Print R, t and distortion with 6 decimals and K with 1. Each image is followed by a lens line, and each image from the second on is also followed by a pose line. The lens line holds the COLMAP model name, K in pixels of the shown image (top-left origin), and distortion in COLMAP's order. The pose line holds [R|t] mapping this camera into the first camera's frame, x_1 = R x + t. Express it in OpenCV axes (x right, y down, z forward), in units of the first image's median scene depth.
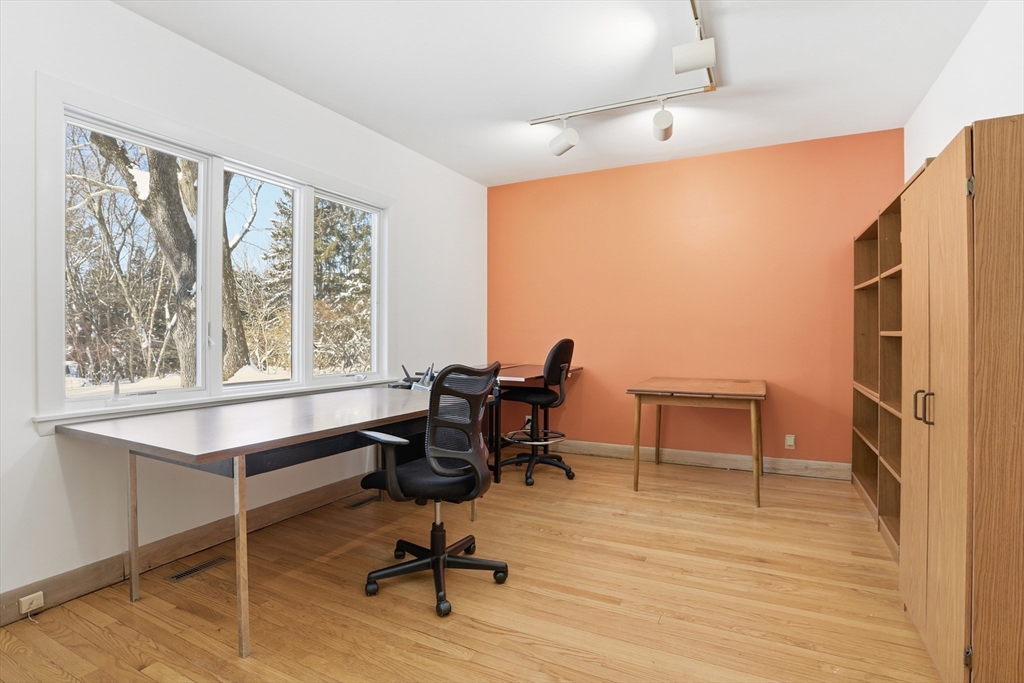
lens RADIAL K [[504.3, 0, 512.4], [0, 504.3, 340.6], [0, 0, 1]] dist [-0.001075, -0.000066]
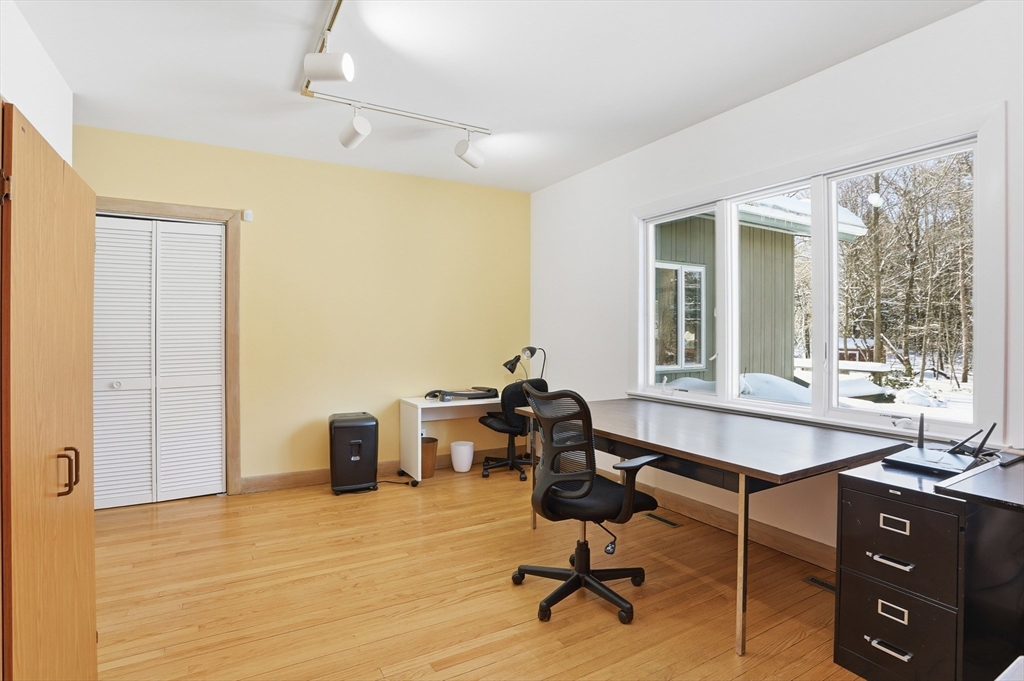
lens RADIAL K [[504.3, 0, 511.8], [0, 504.3, 341.5], [0, 0, 1]] dist [-0.001075, -0.000066]
pose [[-0.540114, -0.004363, -0.841580, 0.745213], [-0.014898, 0.999879, 0.004378, -0.036593], [0.841460, 0.014903, -0.540114, 1.352346]]
